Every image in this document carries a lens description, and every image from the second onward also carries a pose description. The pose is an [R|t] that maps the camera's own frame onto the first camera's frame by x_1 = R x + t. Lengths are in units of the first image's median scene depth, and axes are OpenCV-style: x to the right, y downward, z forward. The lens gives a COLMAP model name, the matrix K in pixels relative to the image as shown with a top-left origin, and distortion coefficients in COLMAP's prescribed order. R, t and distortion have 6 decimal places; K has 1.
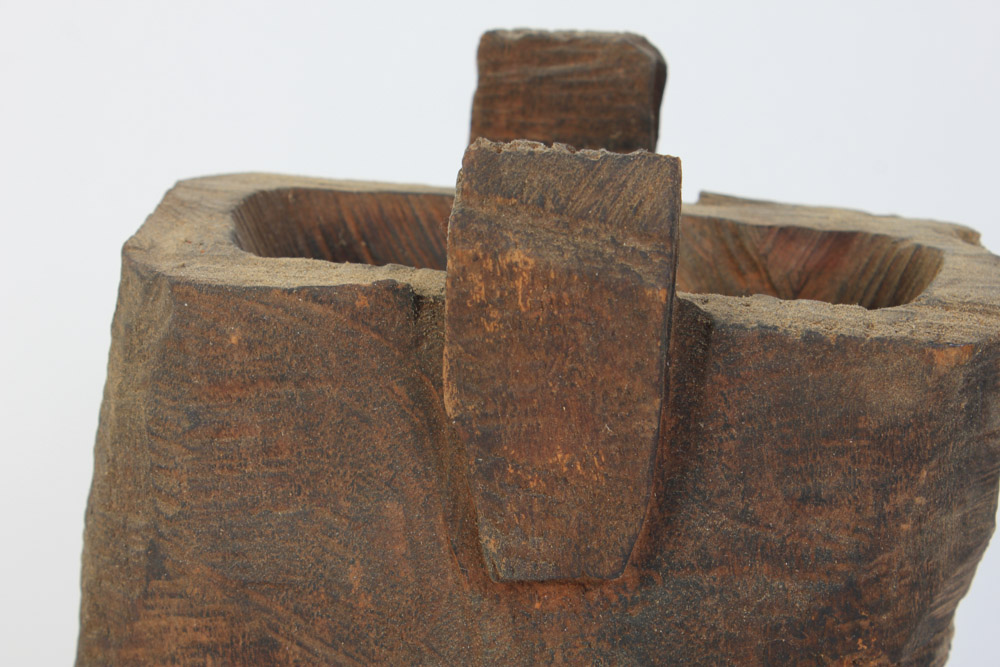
lens RADIAL K [[2232.7, 0, 498.6], [0, 2232.7, 336.6], [0, 0, 1]] dist [0.005300, 0.000000]
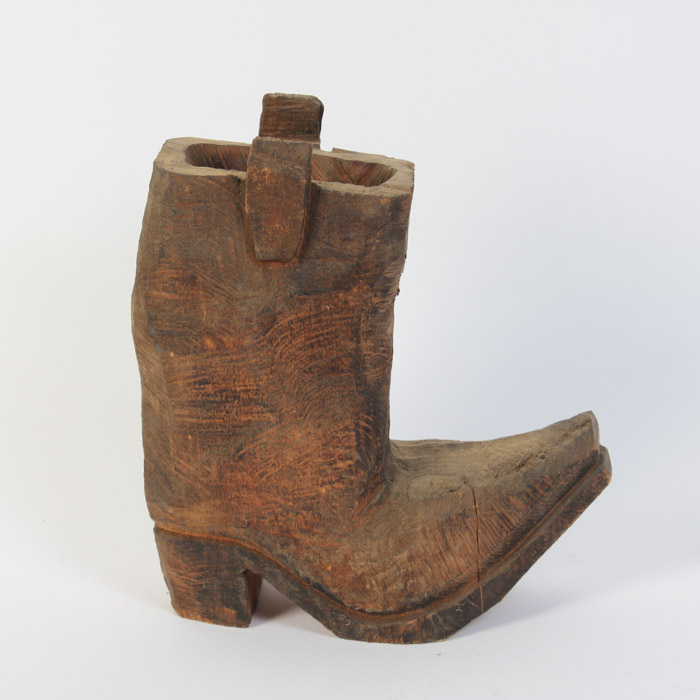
lens RADIAL K [[2334.7, 0, 345.7], [0, 2334.7, 347.5], [0, 0, 1]] dist [0.077642, 0.000000]
pose [[0.999472, 0.031800, -0.006668, 0.164876], [-0.031368, 0.997874, 0.057135, 0.030893], [0.008470, -0.056896, 0.998344, -2.697058]]
